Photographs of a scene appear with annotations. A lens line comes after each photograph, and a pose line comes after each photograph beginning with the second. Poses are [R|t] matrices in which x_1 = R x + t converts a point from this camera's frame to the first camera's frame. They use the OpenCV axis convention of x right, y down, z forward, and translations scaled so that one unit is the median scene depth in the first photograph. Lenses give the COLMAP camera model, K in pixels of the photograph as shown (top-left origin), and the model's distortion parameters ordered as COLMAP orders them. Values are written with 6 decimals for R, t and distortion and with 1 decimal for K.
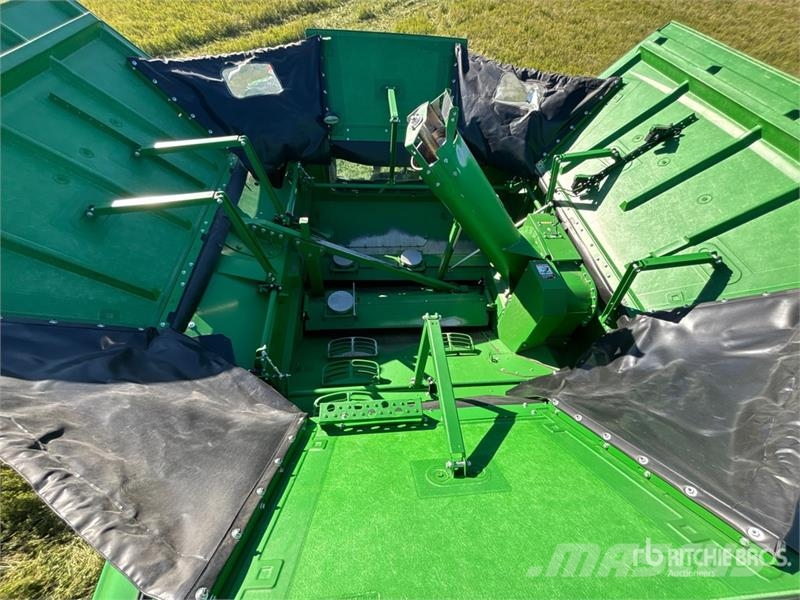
lens RADIAL K [[314.4, 0, 402.6], [0, 314.4, 296.9], [0, 0, 1]] dist [-0.008119, 0.001512]
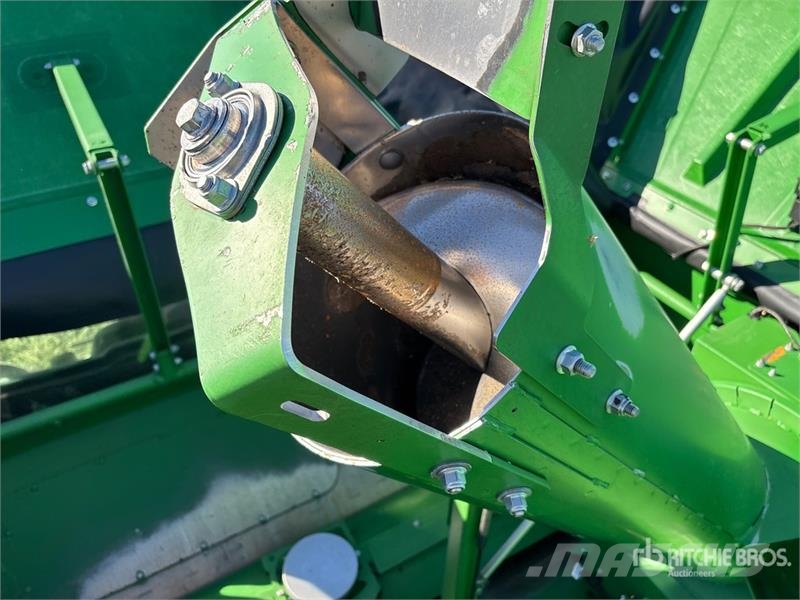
lens RADIAL K [[580.8, 0, 393.2], [0, 580.8, 296.9], [0, 0, 1]] dist [0.032213, -0.039234]
pose [[0.903342, -0.308722, 0.297764, 0.010289], [0.368444, 0.913937, -0.170199, -0.323880], [-0.219594, 0.263457, 0.939345, 0.580128]]
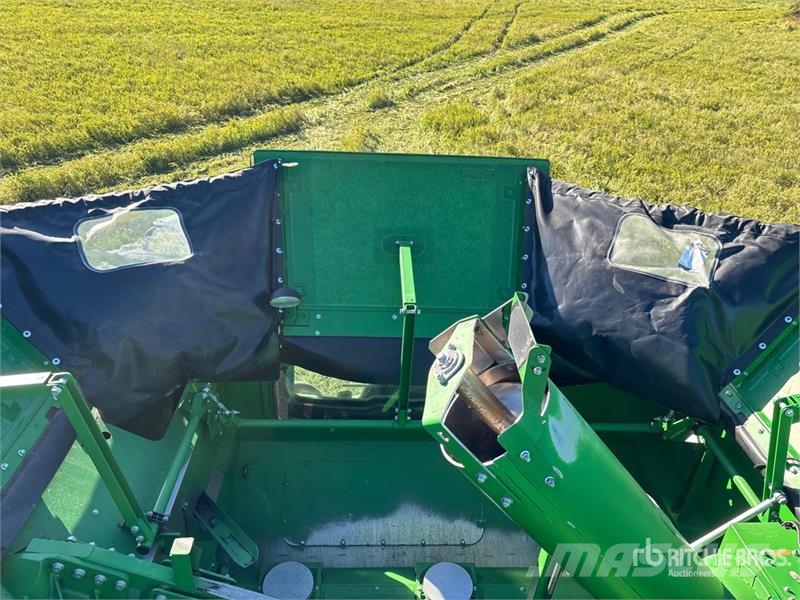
lens RADIAL K [[580.8, 0, 408.4], [0, 580.8, 315.0], [0, 0, 1]] dist [0.032213, -0.039234]
pose [[0.998796, 0.003349, -0.048944, 0.017784], [-0.021163, 0.929471, -0.368287, -0.236489], [0.044258, 0.368880, 0.928423, 0.177006]]
